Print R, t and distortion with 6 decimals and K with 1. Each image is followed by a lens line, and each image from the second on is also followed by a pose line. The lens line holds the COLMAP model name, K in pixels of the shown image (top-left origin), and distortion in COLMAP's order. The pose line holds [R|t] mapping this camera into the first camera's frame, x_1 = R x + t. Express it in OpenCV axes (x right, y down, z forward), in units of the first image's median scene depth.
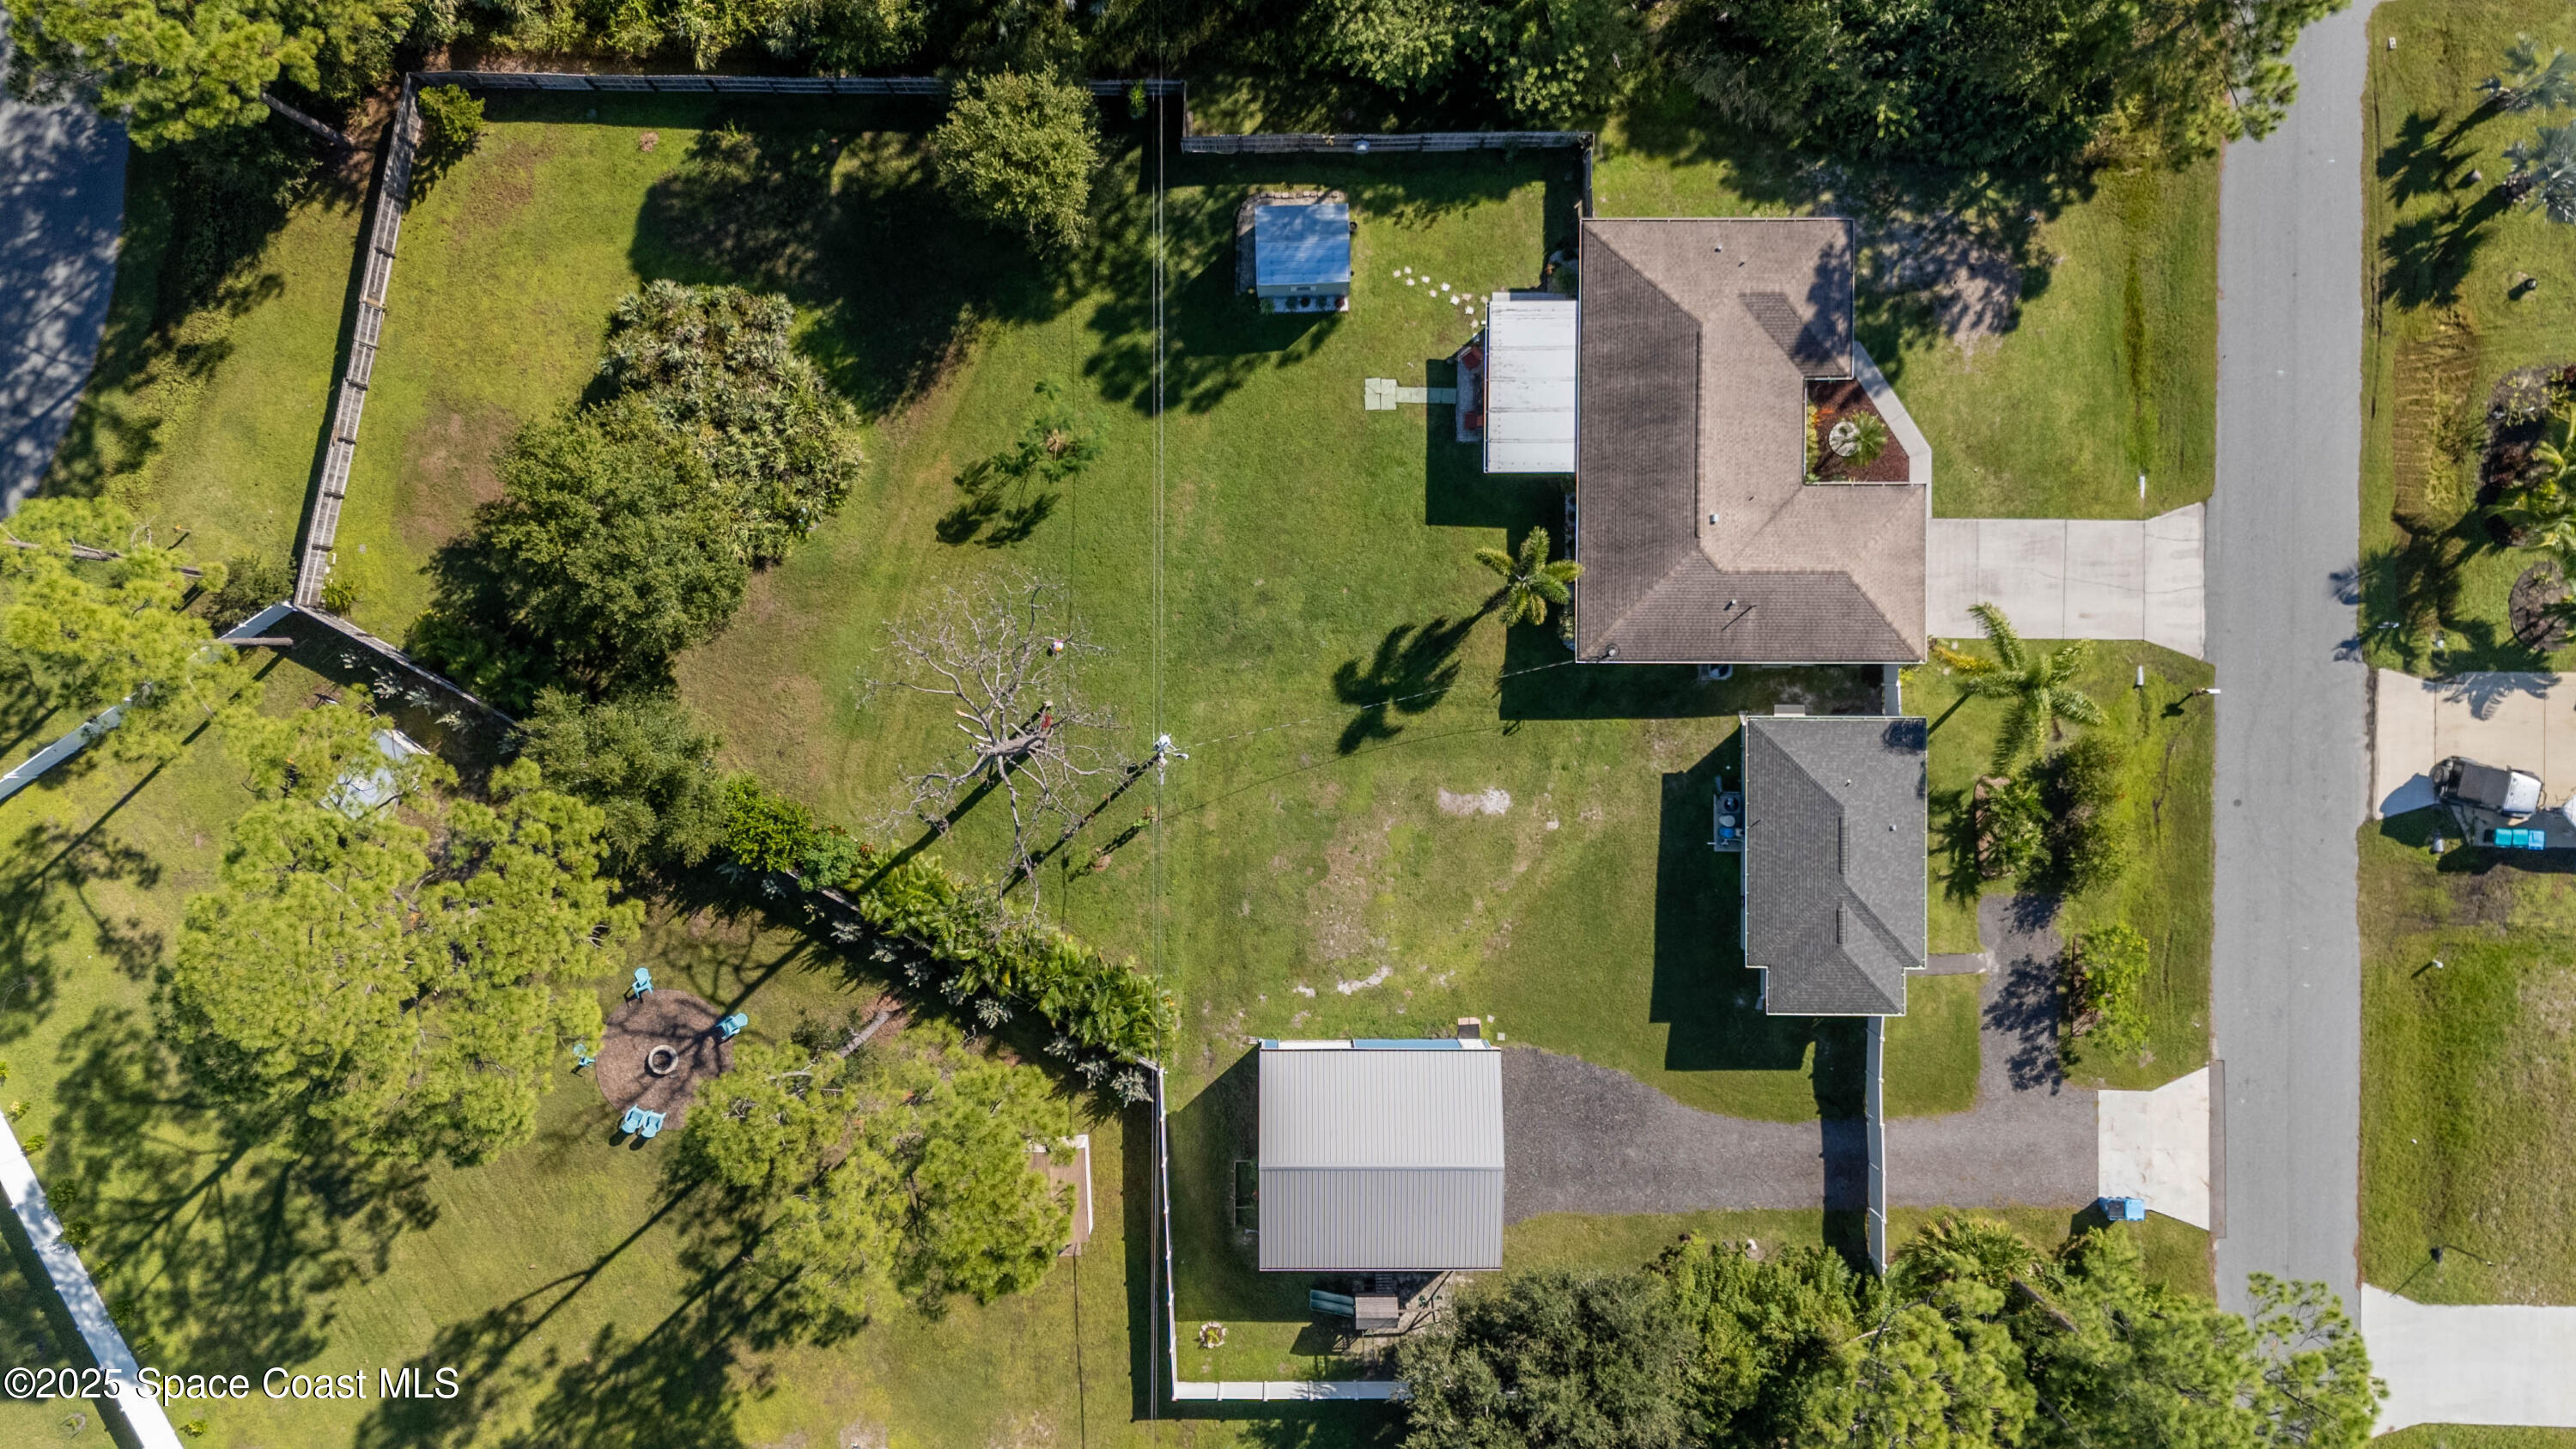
lens RADIAL K [[1882.5, 0, 1288.0], [0, 1882.5, 724.5], [0, 0, 1]] dist [0.062529, -0.075636]
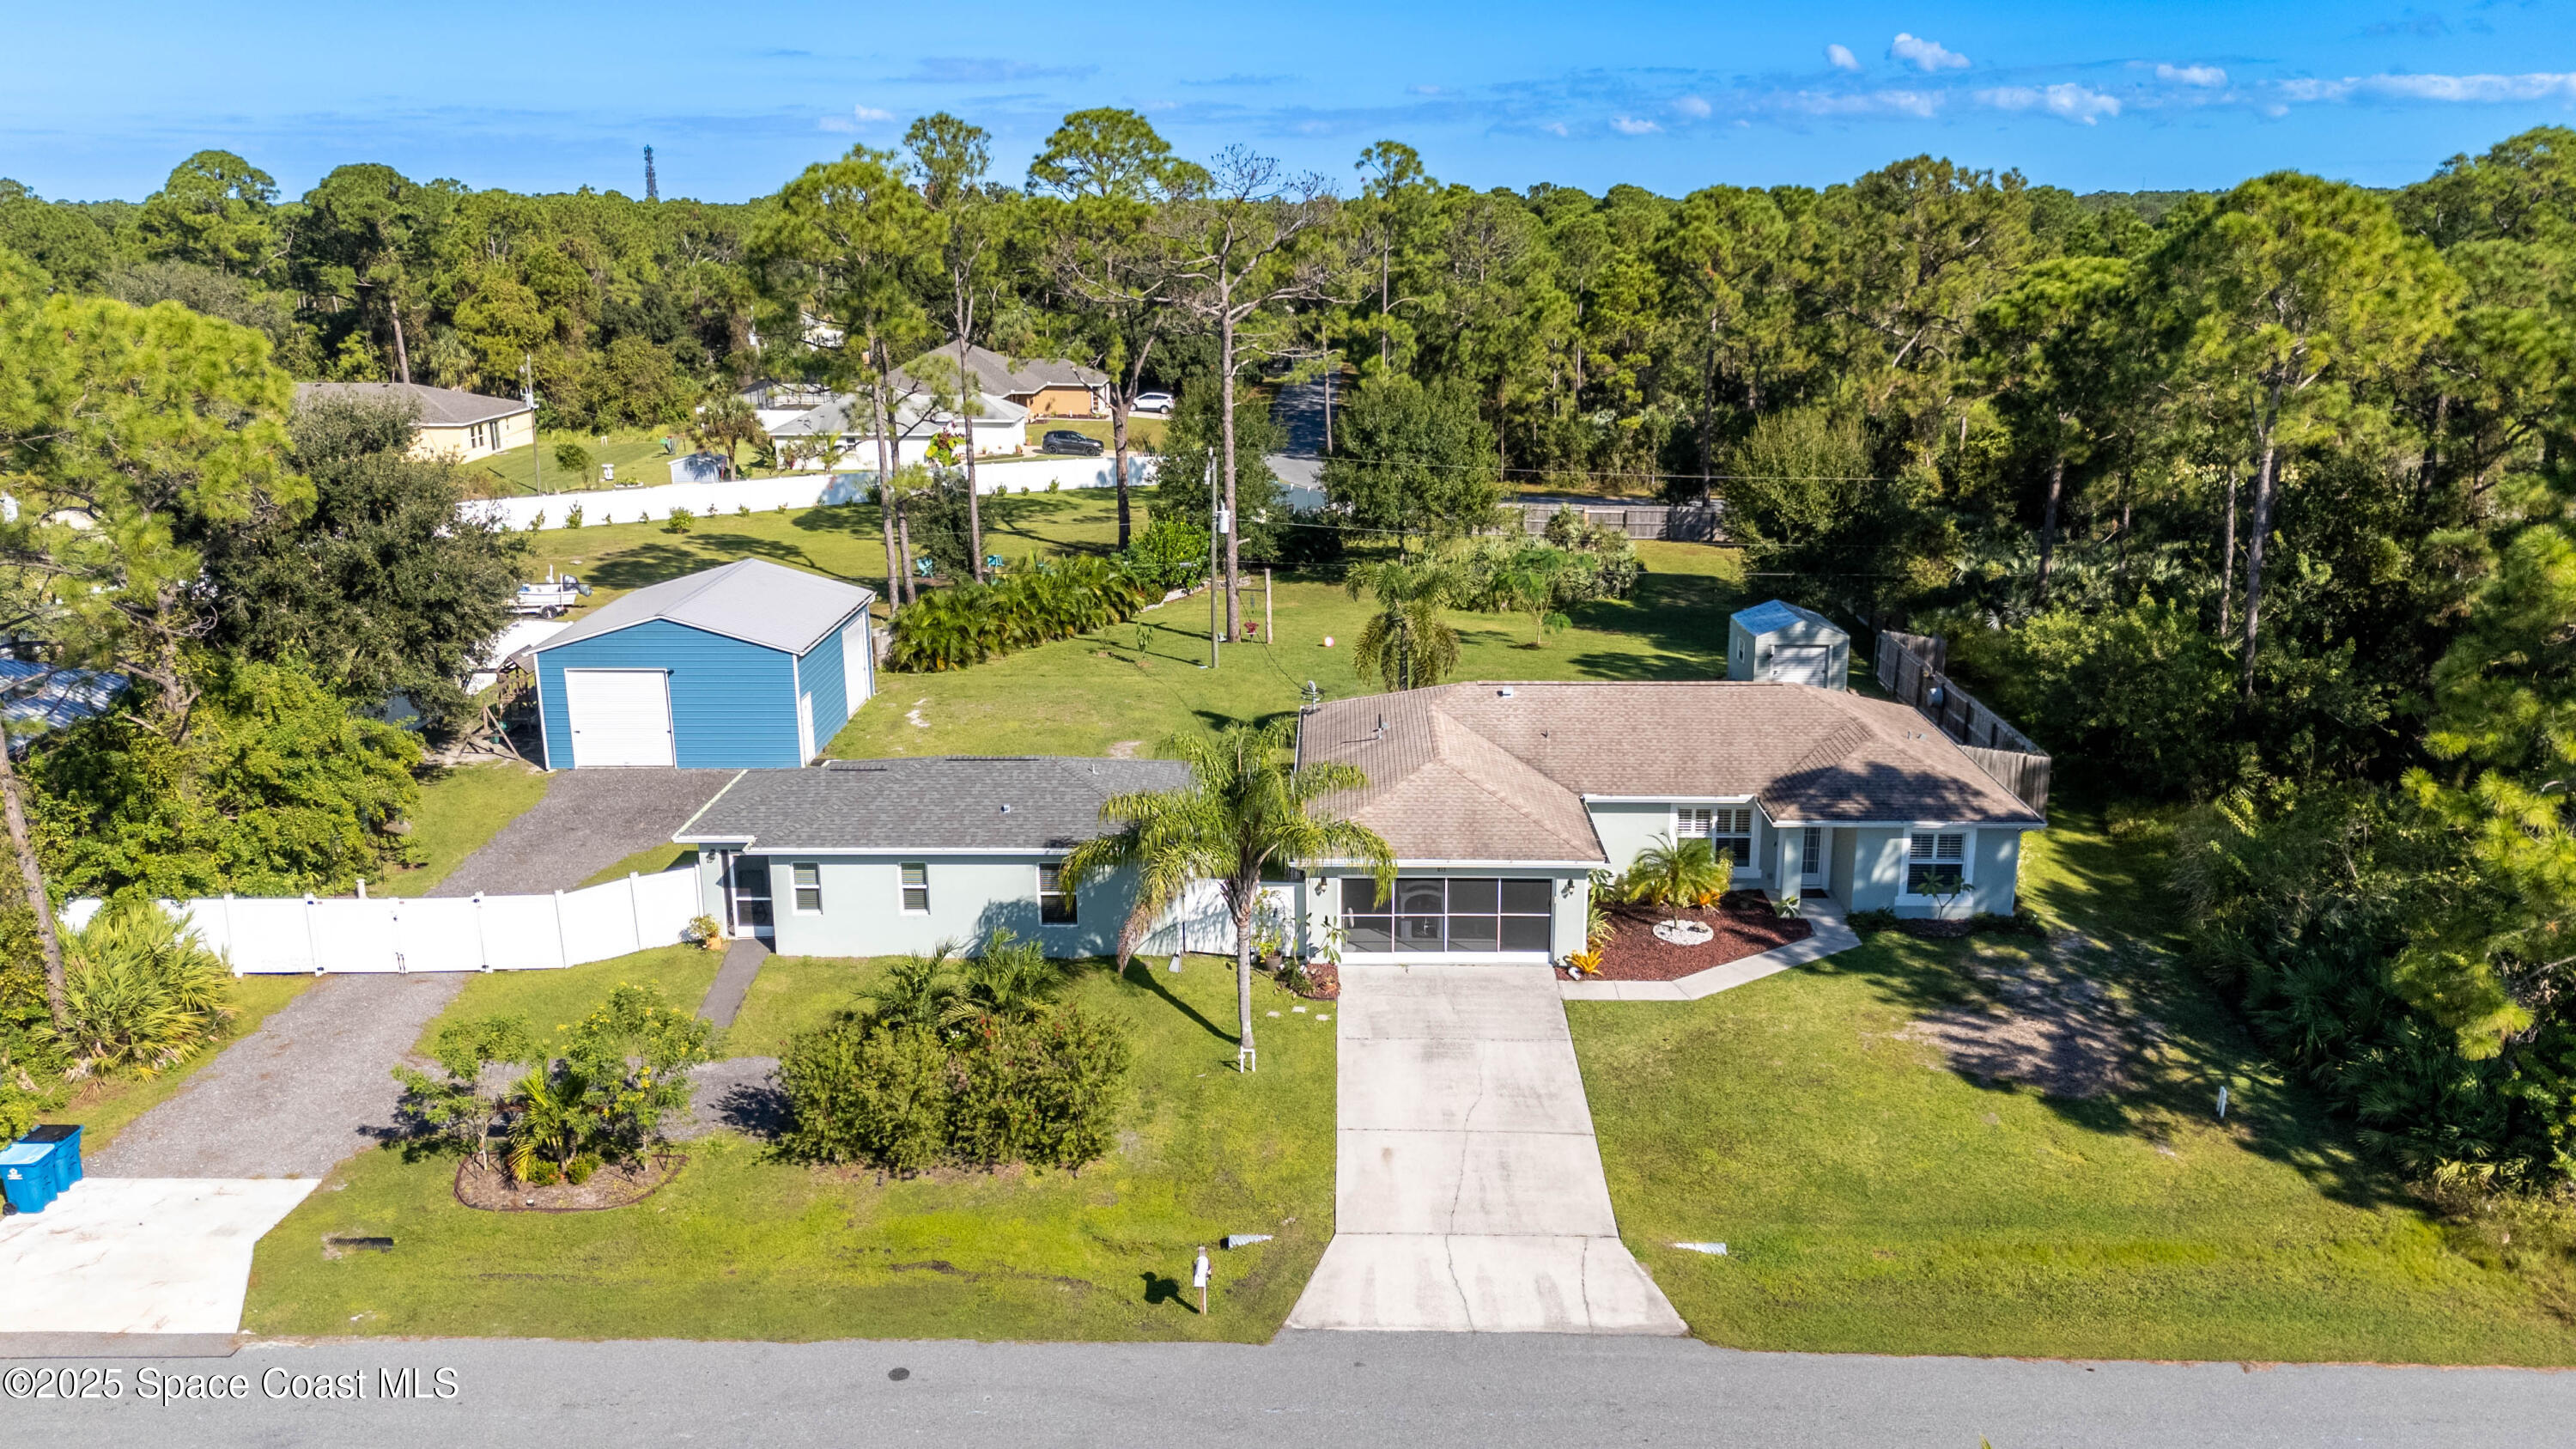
lens RADIAL K [[1882.5, 0, 1288.0], [0, 1882.5, 724.5], [0, 0, 1]] dist [0.062529, -0.075636]
pose [[-0.021812, 0.254042, -0.966947, 0.829629], [-0.999761, -0.004250, 0.021436, -0.043558], [0.001336, 0.967184, 0.254074, 0.787242]]
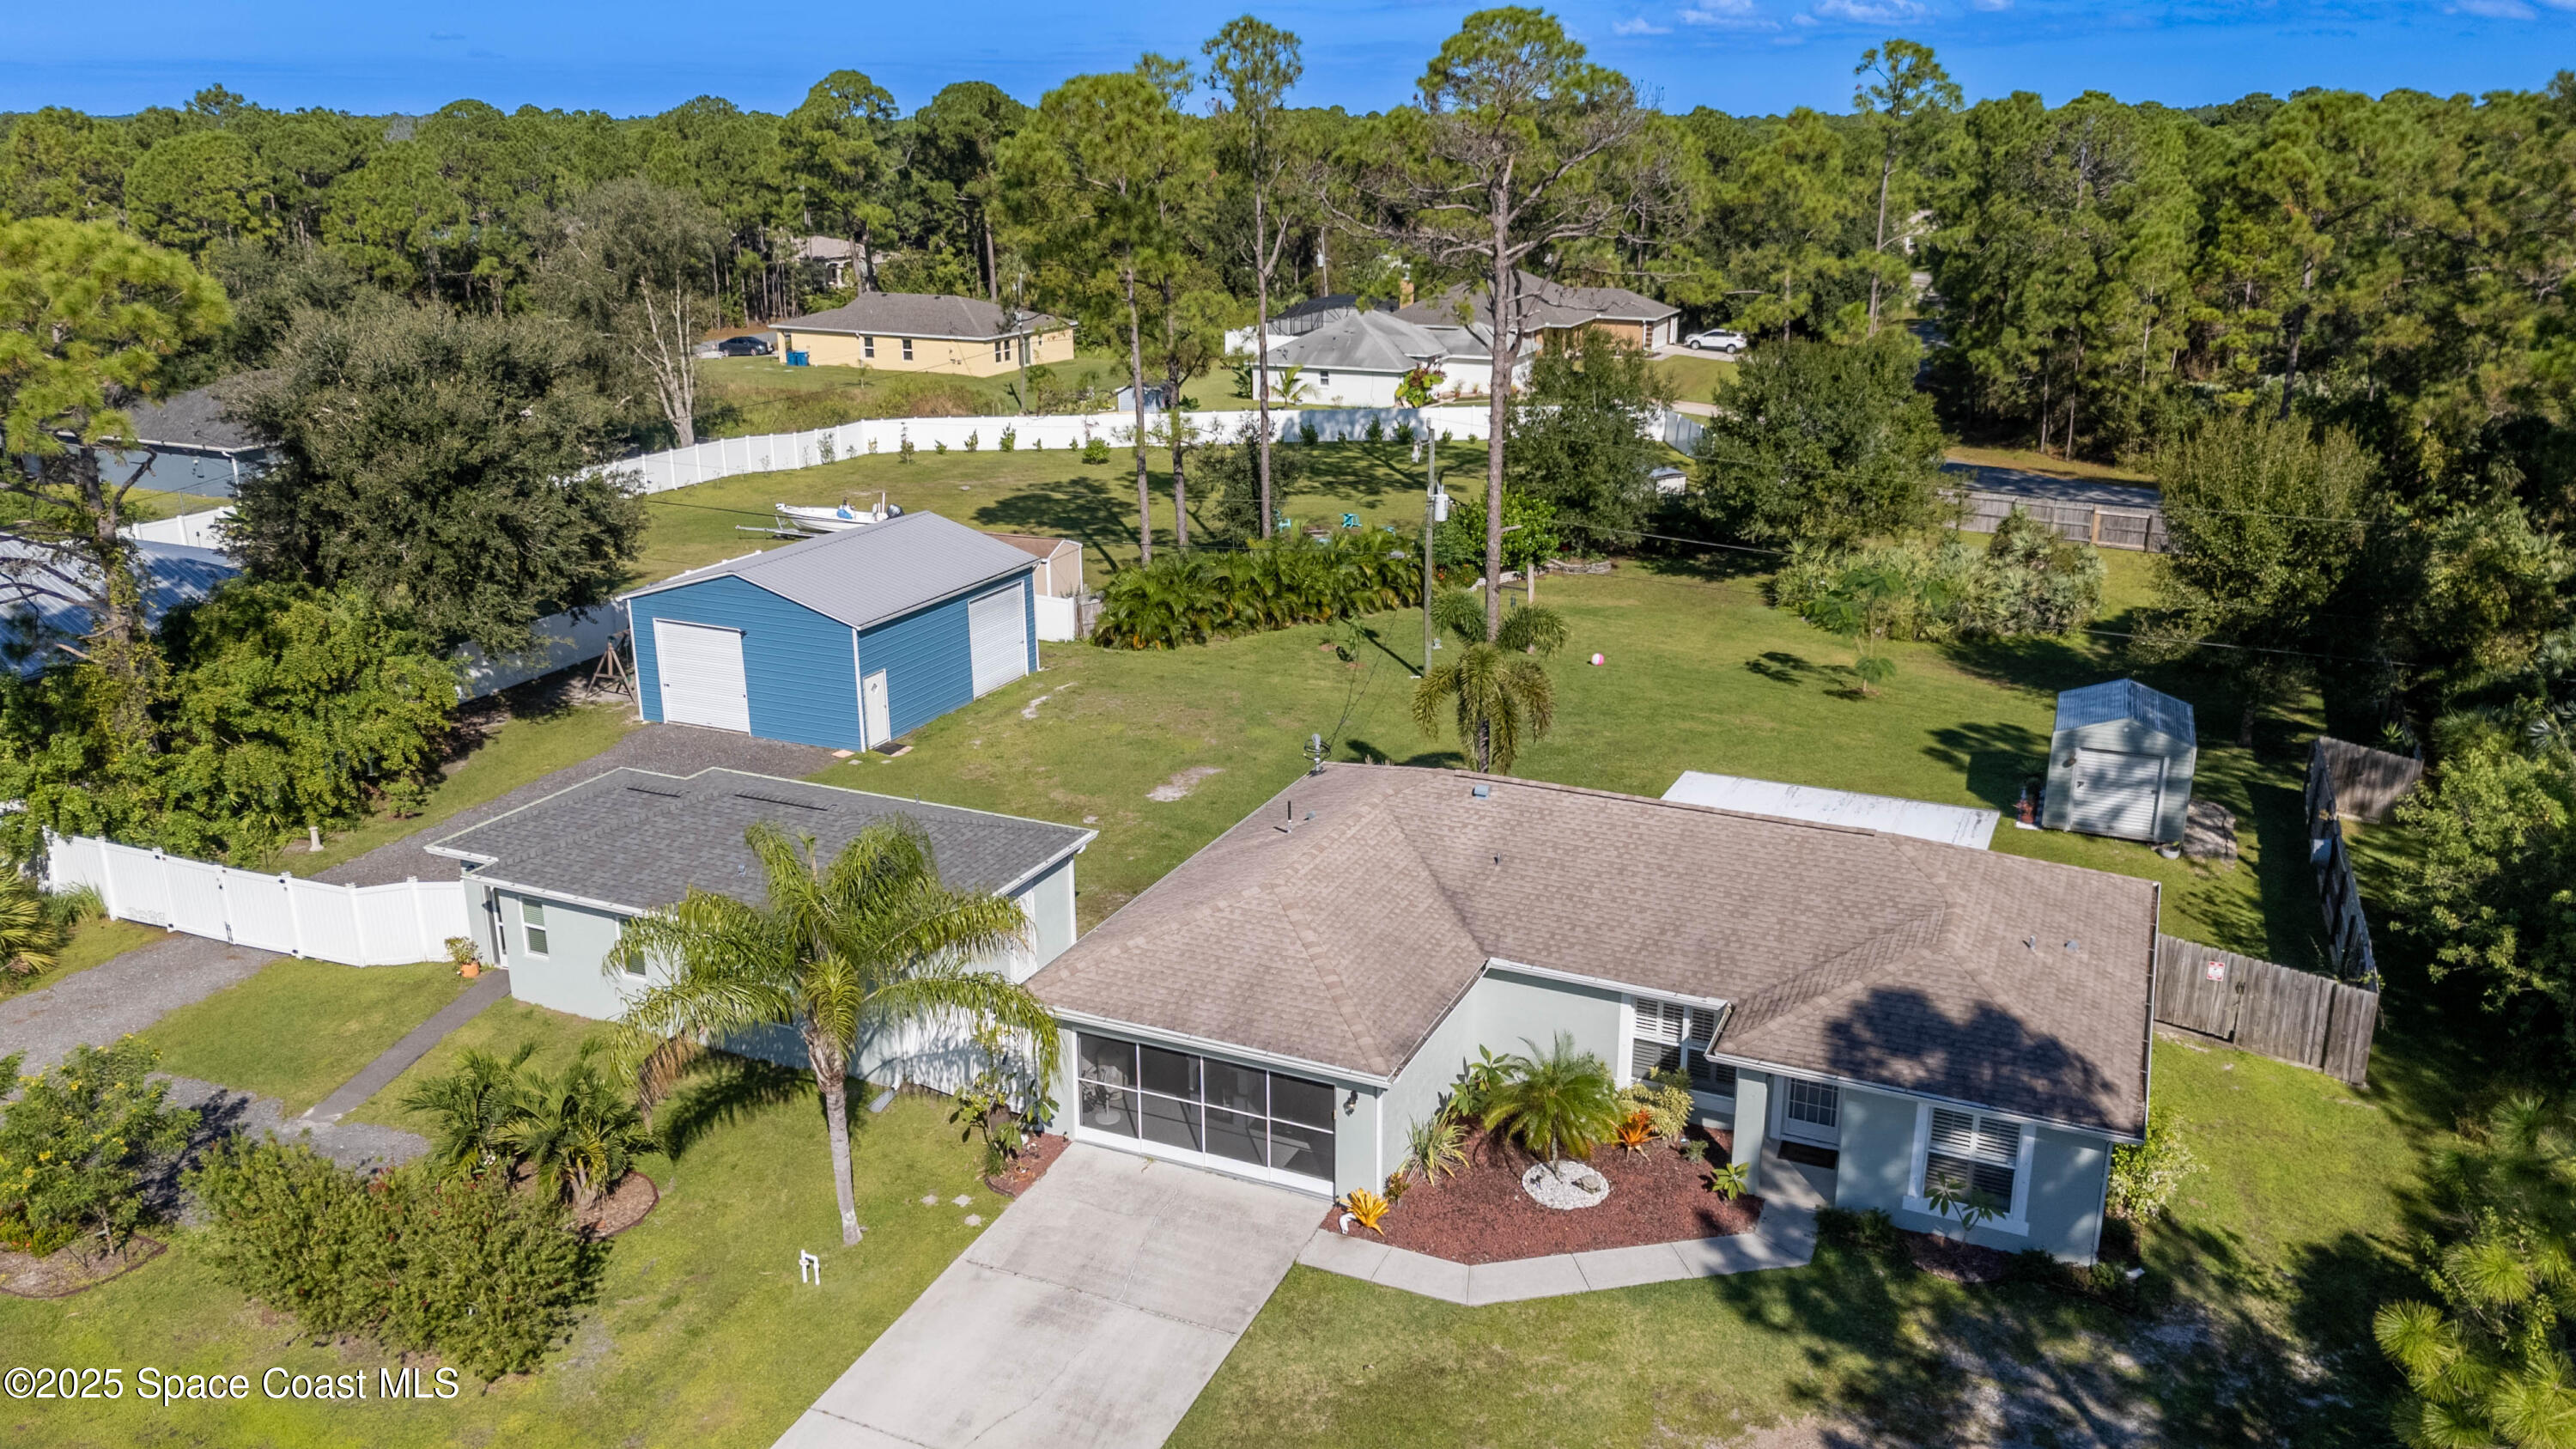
lens RADIAL K [[1882.5, 0, 1288.0], [0, 1882.5, 724.5], [0, 0, 1]] dist [0.062529, -0.075636]
pose [[-0.410341, 0.266900, -0.872000, 0.634158], [-0.911923, -0.124312, 0.391079, -0.241890], [-0.004021, 0.955673, 0.294403, 0.784442]]
